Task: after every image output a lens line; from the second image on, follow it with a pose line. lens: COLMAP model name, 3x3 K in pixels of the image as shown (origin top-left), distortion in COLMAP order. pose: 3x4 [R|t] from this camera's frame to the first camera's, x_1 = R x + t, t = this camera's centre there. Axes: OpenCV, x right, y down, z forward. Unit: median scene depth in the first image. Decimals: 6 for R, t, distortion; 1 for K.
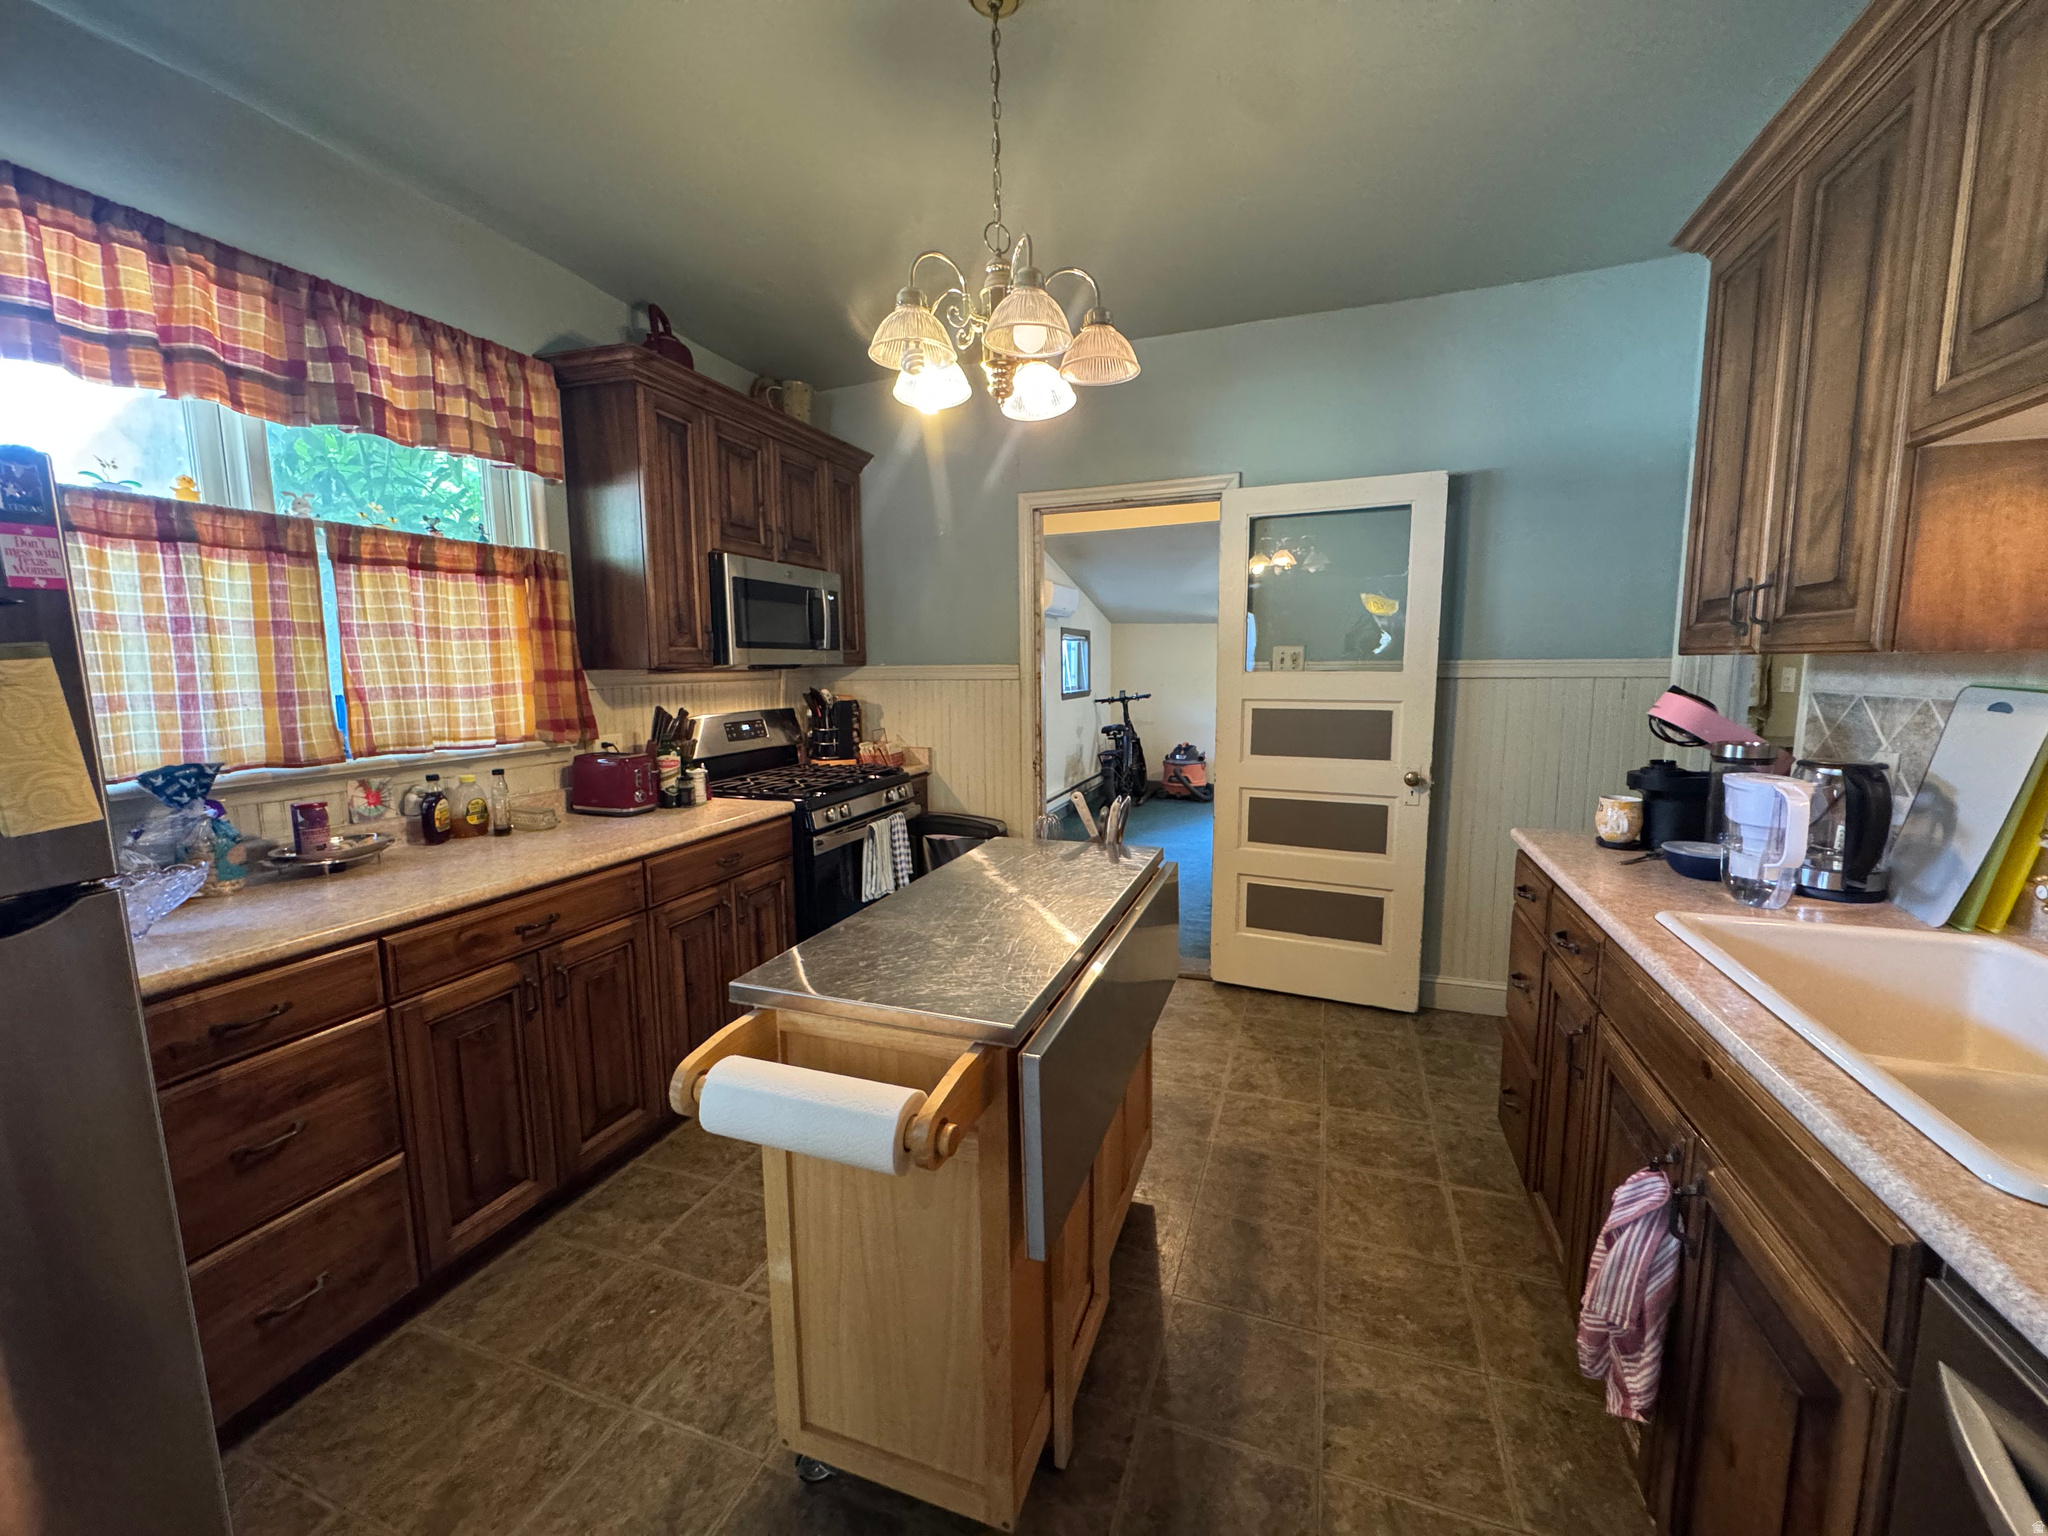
lens RADIAL K [[815.6, 0, 1024.7], [0, 815.6, 765.5], [0, 0, 1]] dist [-0.005901, 0.000300]
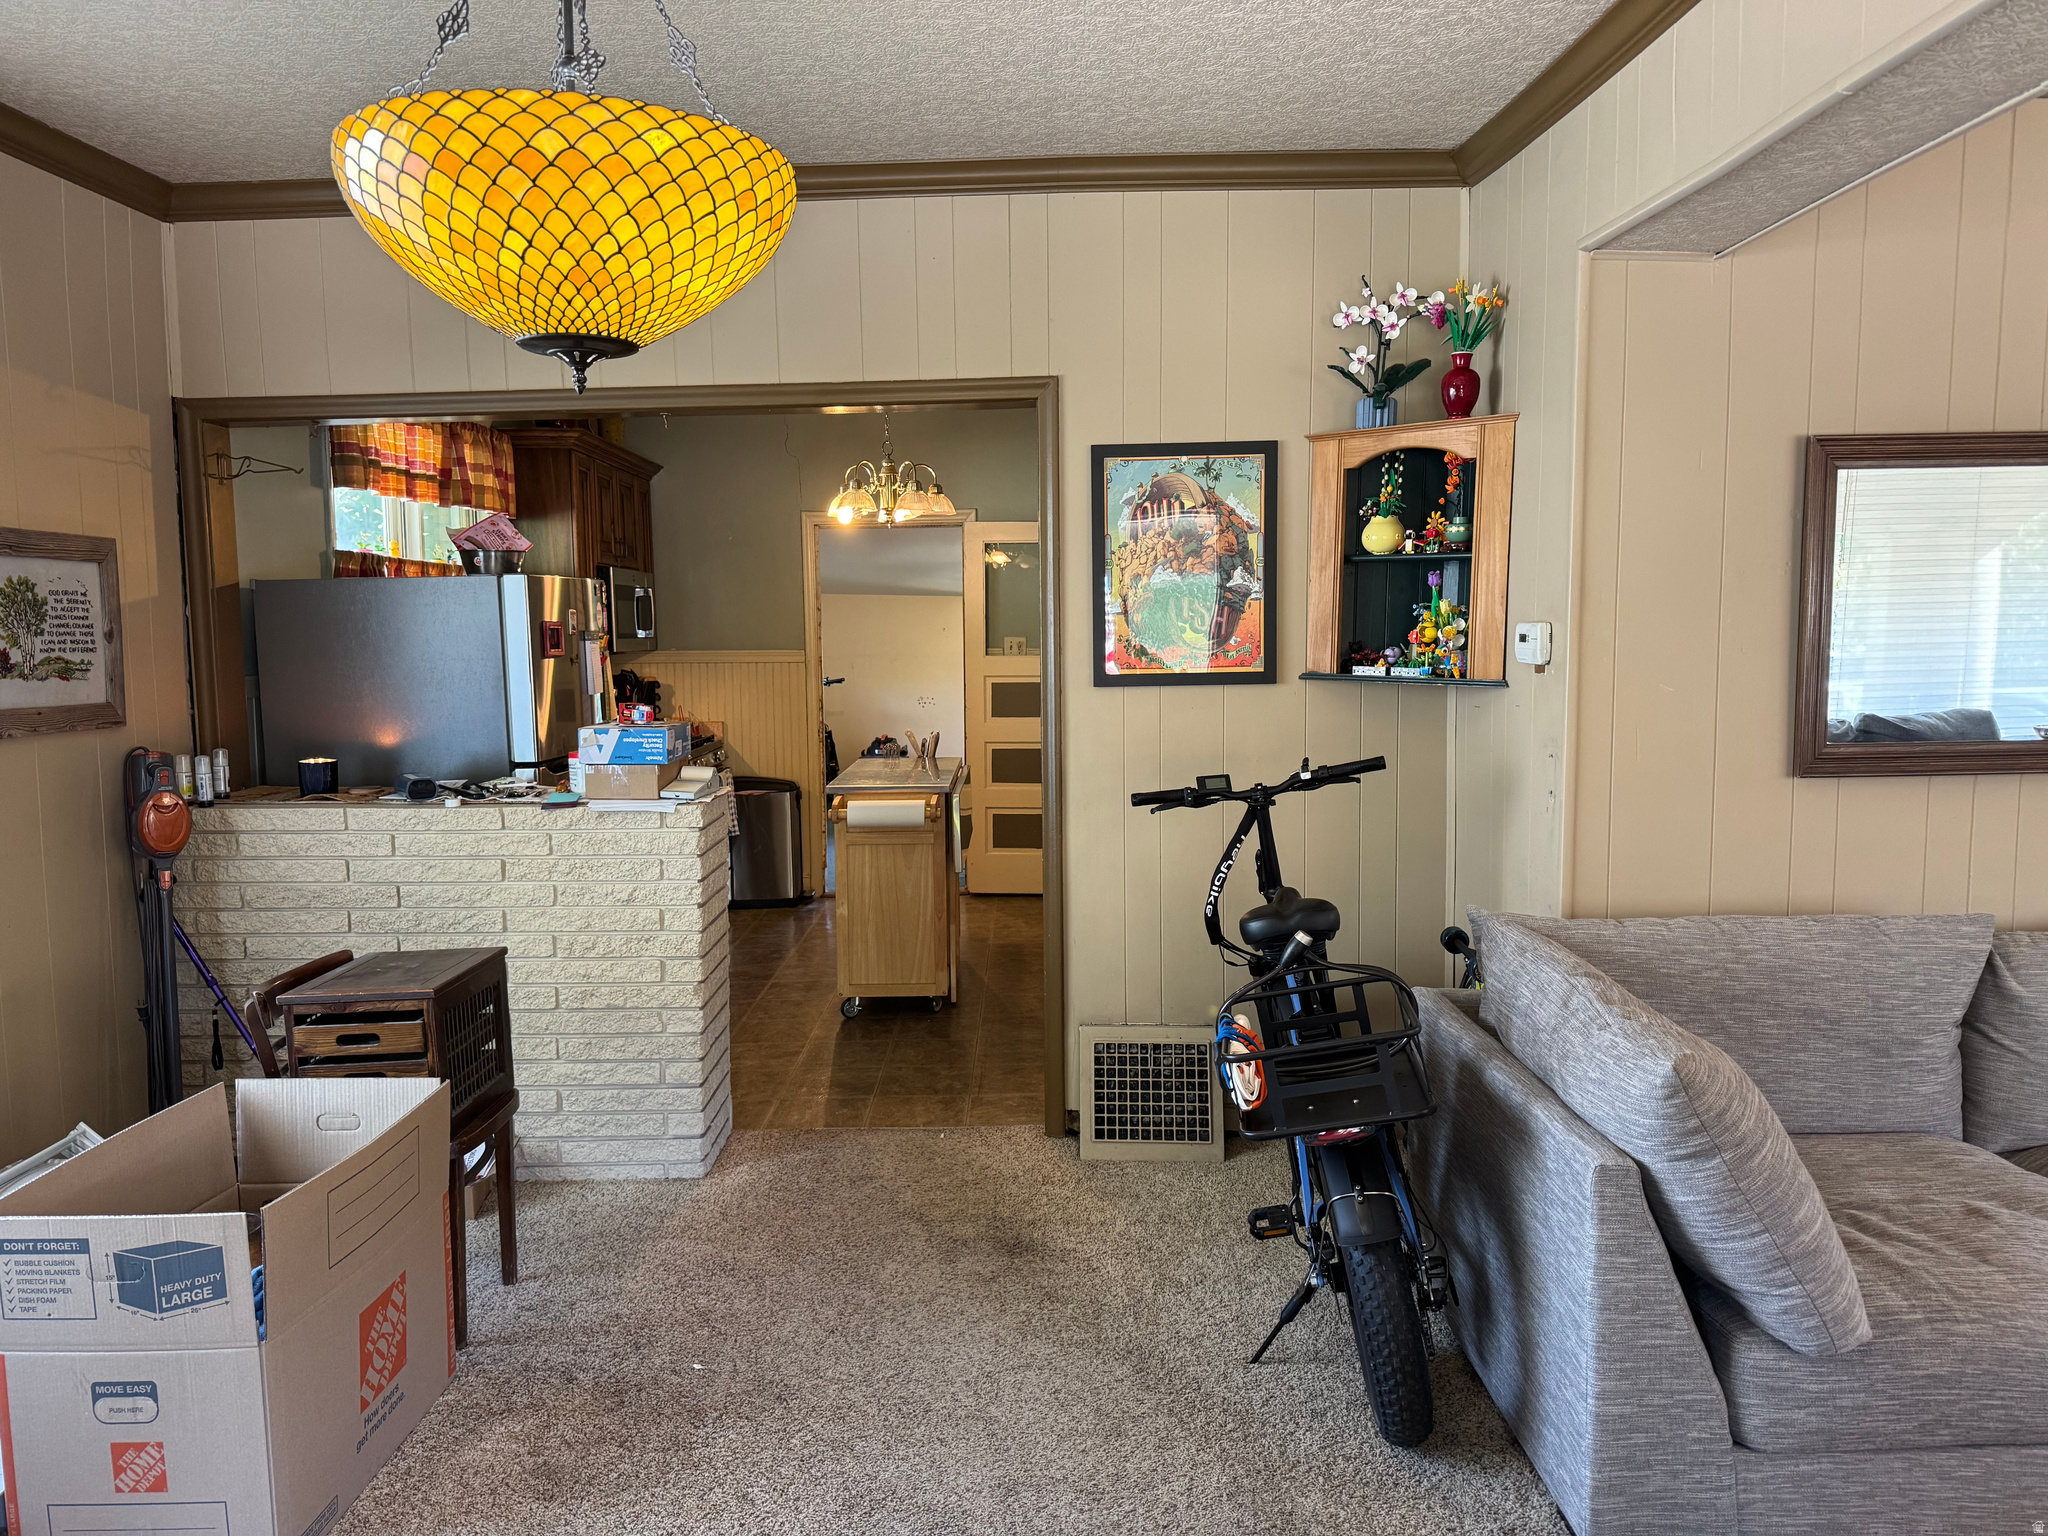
lens RADIAL K [[1441.4, 0, 1024.0], [0, 1441.4, 768.0], [0, 0, 1]] dist [0.062384, -0.079514]
pose [[0.938706, -0.029813, 0.343426, -0.496706], [0.040520, 0.998889, -0.024042, 0.131041], [-0.342328, 0.036484, 0.938872, -1.260904]]
